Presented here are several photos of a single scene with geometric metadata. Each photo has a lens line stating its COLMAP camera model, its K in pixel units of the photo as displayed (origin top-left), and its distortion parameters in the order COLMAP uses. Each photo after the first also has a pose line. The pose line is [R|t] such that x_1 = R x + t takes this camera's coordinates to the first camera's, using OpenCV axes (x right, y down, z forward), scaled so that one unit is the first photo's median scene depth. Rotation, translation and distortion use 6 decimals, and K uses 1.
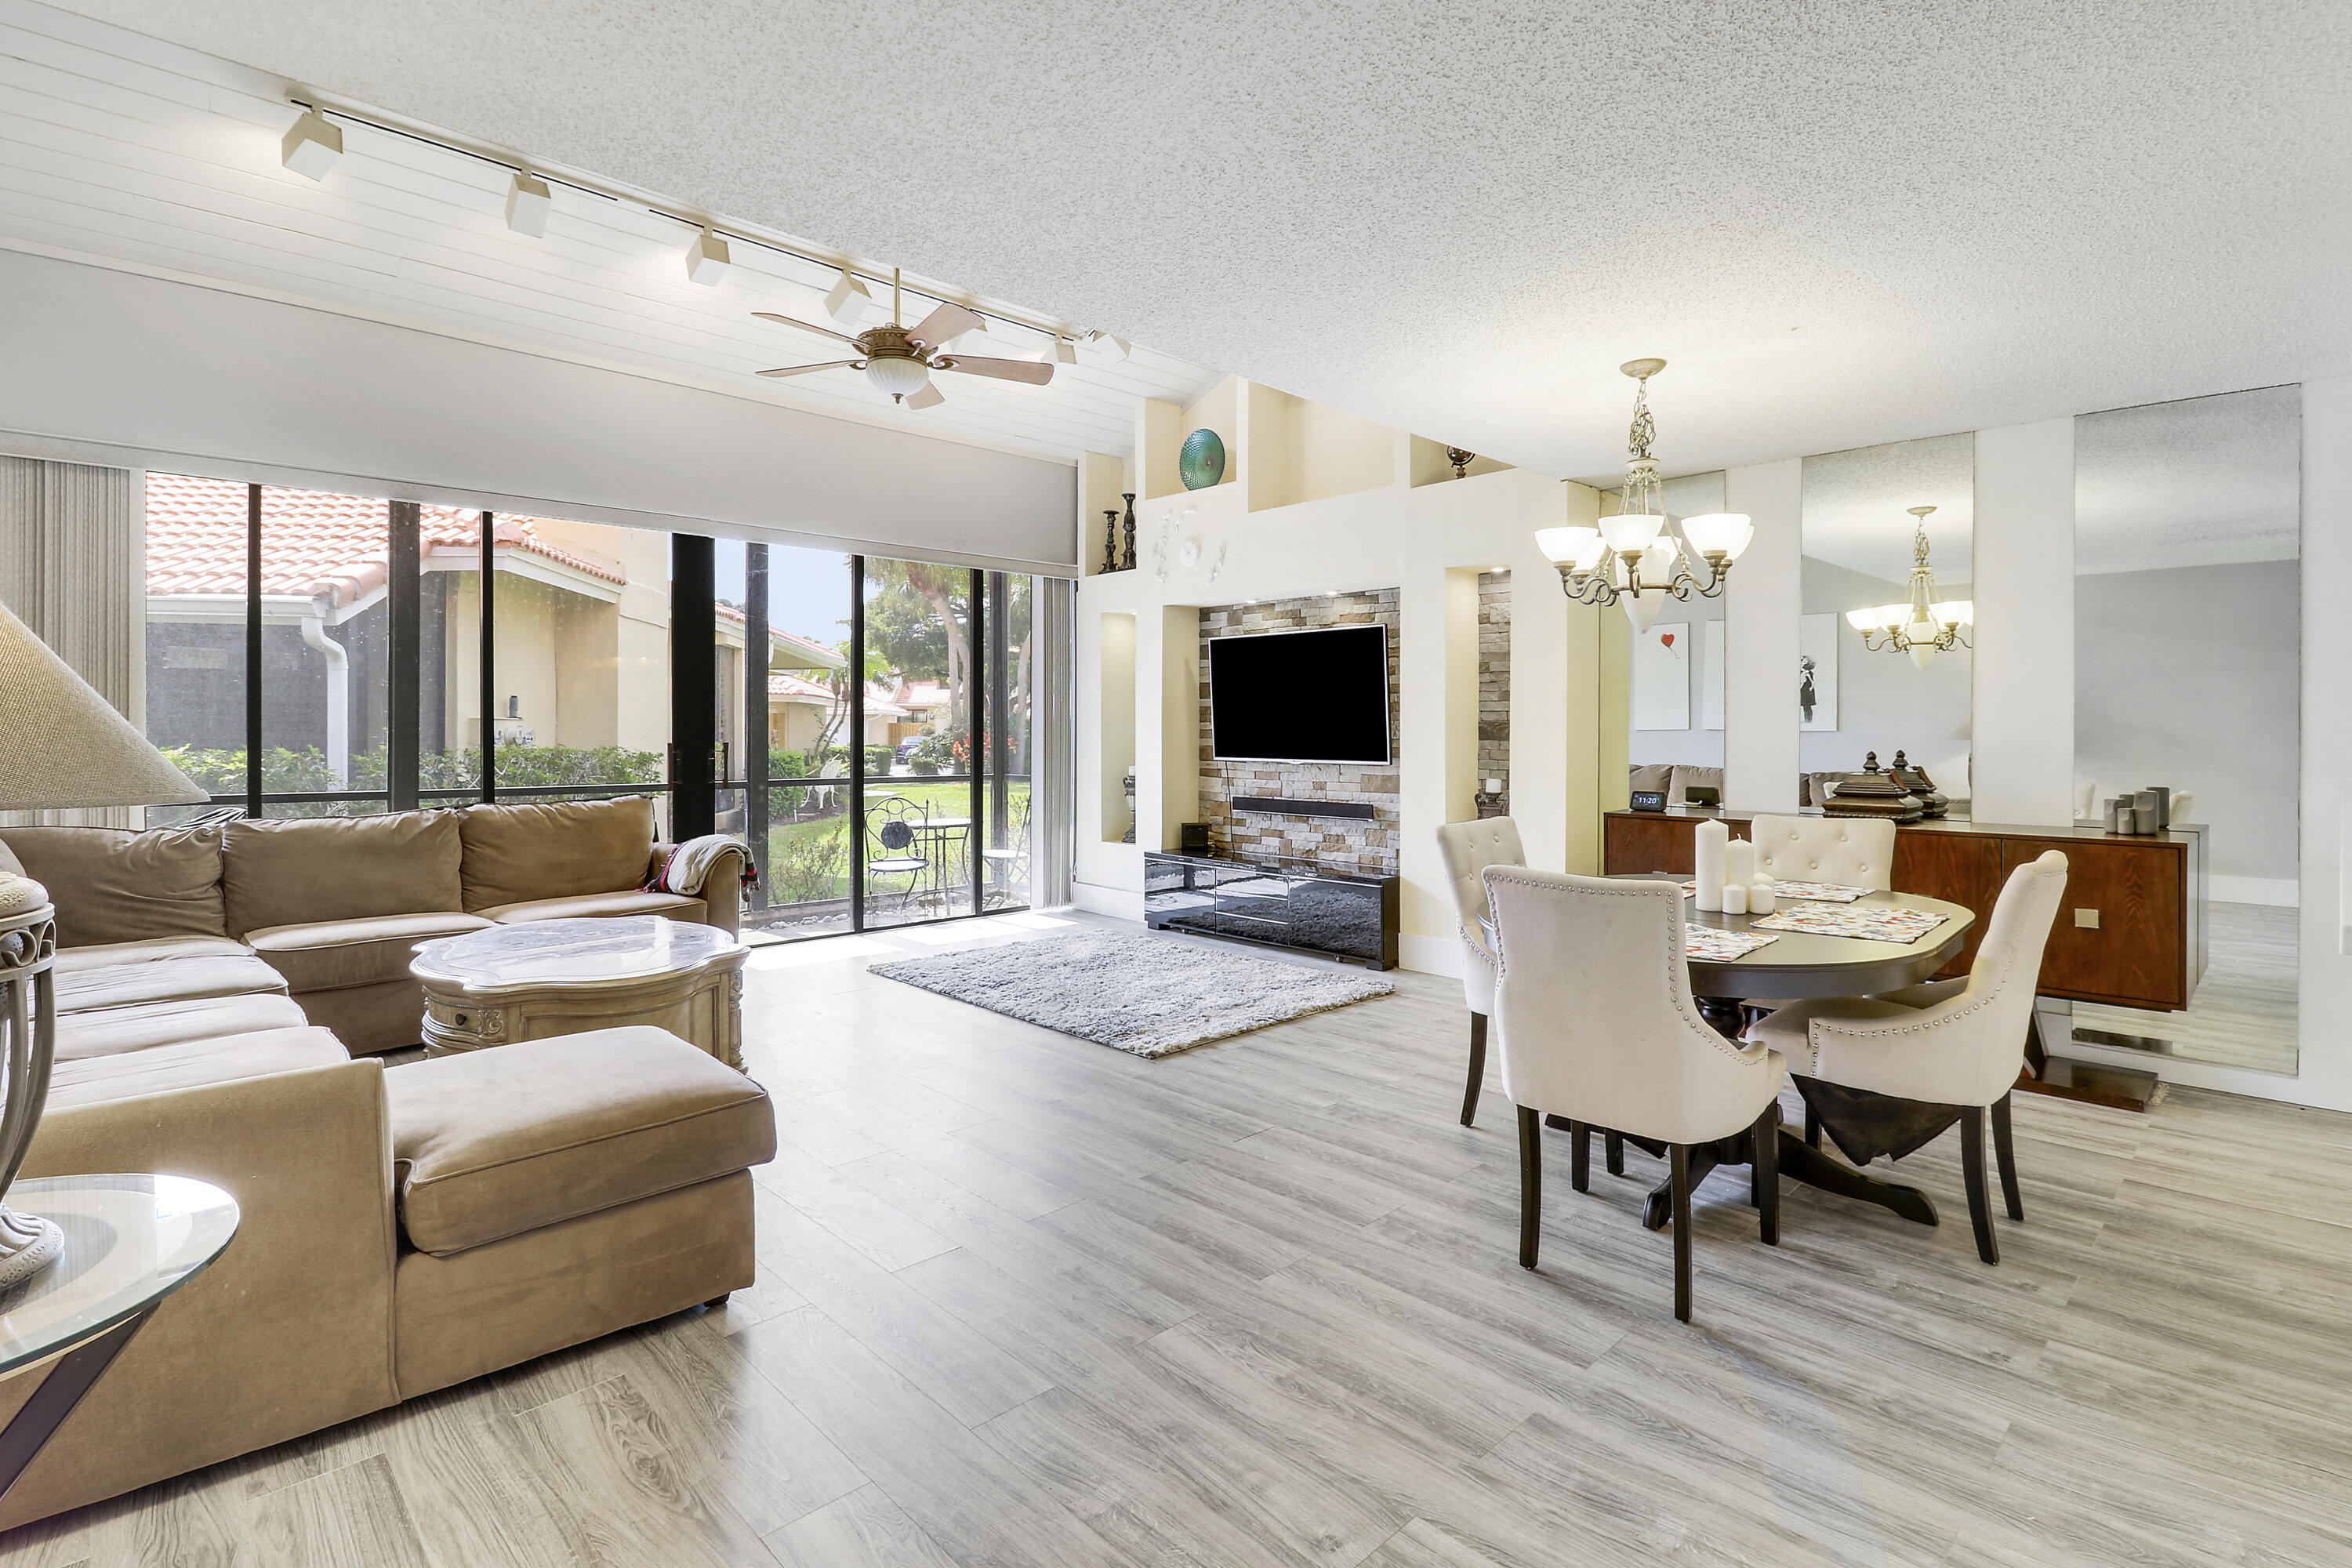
lens RADIAL K [[1119.0, 0, 1219.9], [0, 1119.0, 726.6], [0, 0, 1]] dist [-0.038929, 0.000173]
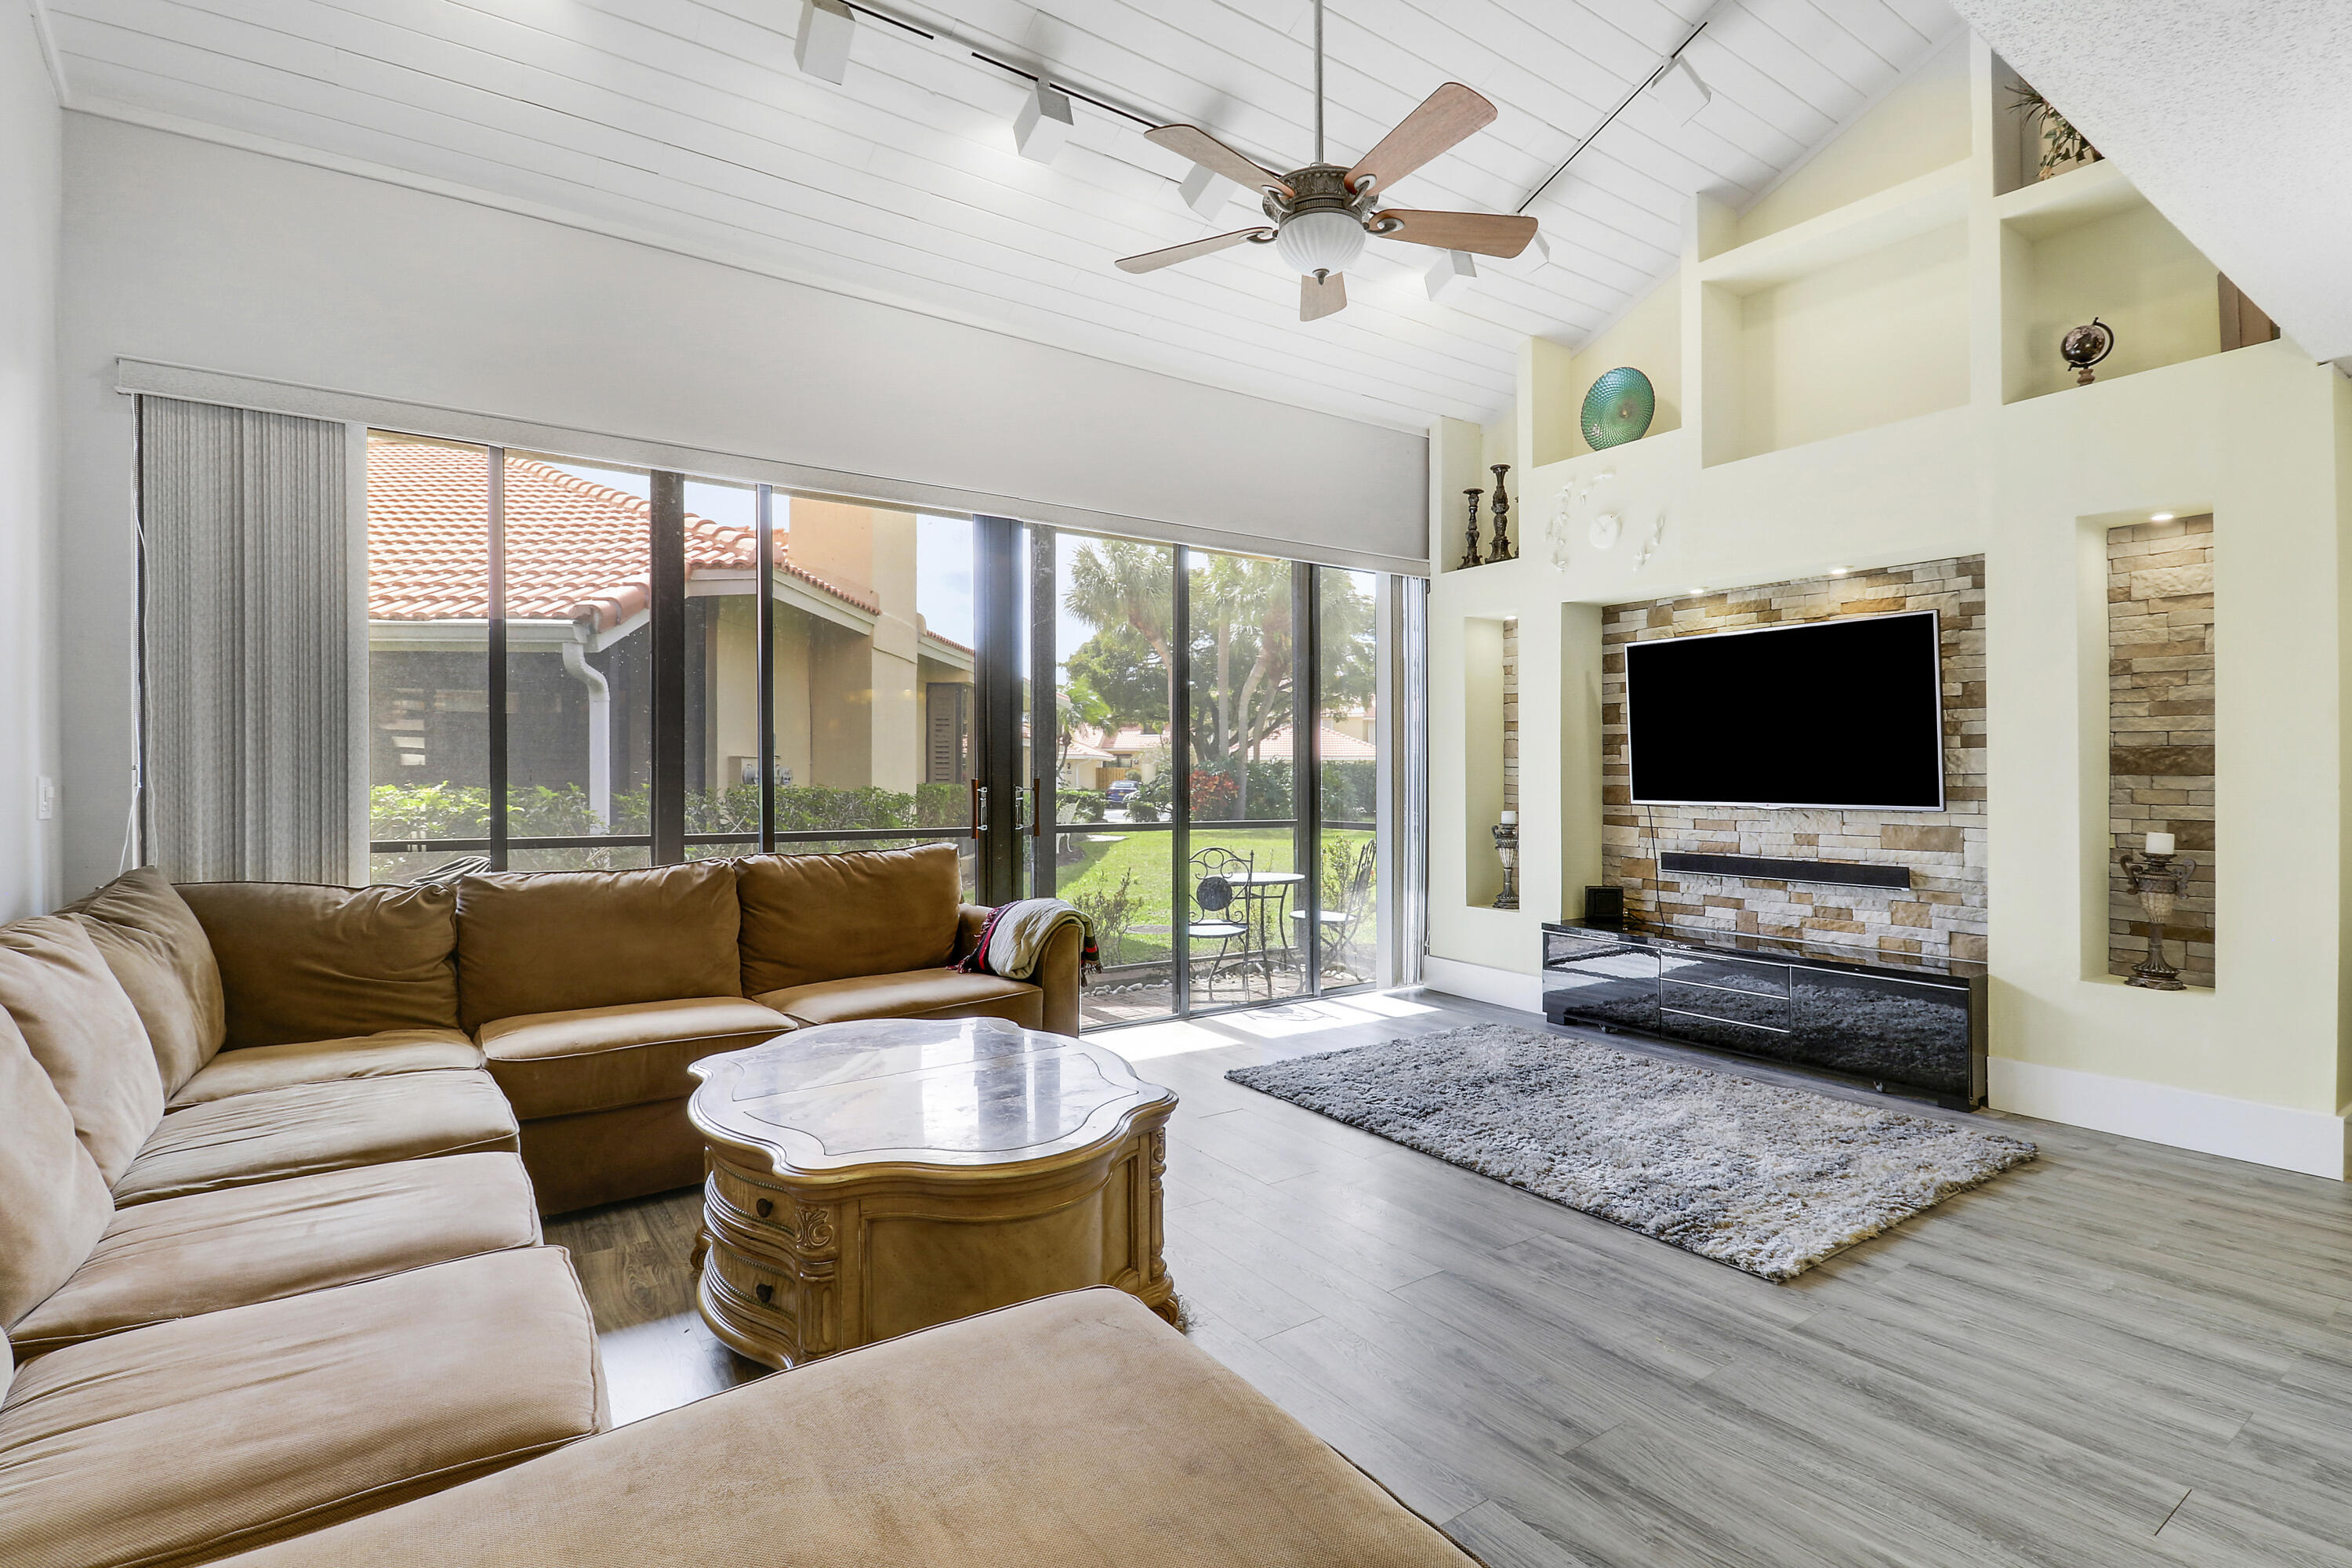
lens RADIAL K [[1100.1, 0, 1176.0], [0, 1100.1, 784.0], [0, 0, 1]] dist [-0.016188, -0.009894]
pose [[0.980032, 0.001132, -0.198838, -0.175757], [0.000825, 0.999952, 0.009758, 0.009801], [0.198840, -0.009727, 0.979984, 0.226290]]
